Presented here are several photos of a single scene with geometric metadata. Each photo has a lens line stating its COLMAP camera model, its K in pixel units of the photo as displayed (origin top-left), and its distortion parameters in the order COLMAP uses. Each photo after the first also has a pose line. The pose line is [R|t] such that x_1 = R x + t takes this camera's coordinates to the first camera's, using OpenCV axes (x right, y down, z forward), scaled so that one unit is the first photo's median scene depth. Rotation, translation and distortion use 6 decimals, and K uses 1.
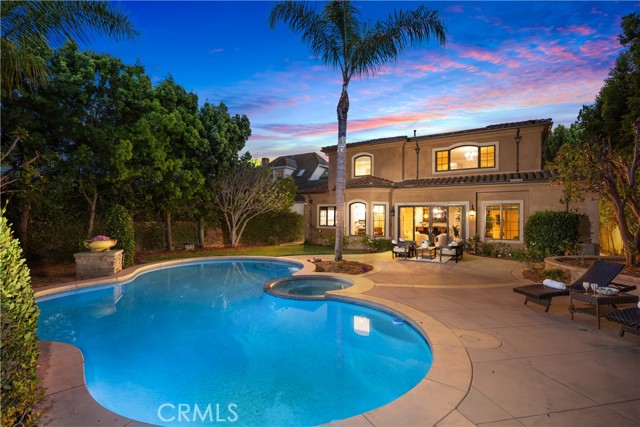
lens RADIAL K [[308.6, 0, 320.0], [0, 308.6, 213.5], [0, 0, 1]] dist [0.001545, -0.000053]
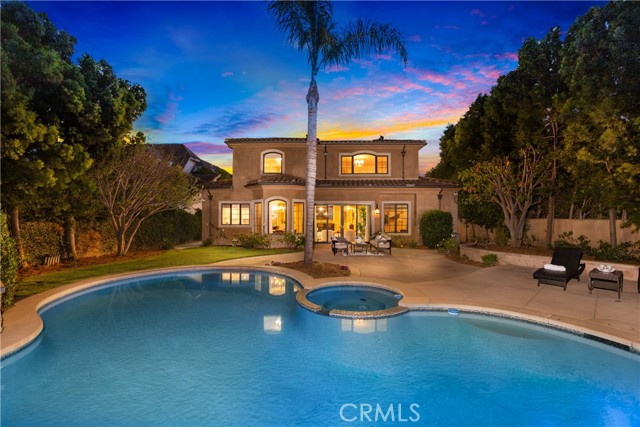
lens RADIAL K [[281.8, 0, 320.0], [0, 281.8, 213.5], [0, 0, 1]] dist [-0.002660, -0.000465]
pose [[0.860192, -0.000024, 0.509970, -0.237123], [-0.003973, 0.999969, 0.006749, 0.000735], [-0.509954, -0.007831, 0.860166, 0.178299]]
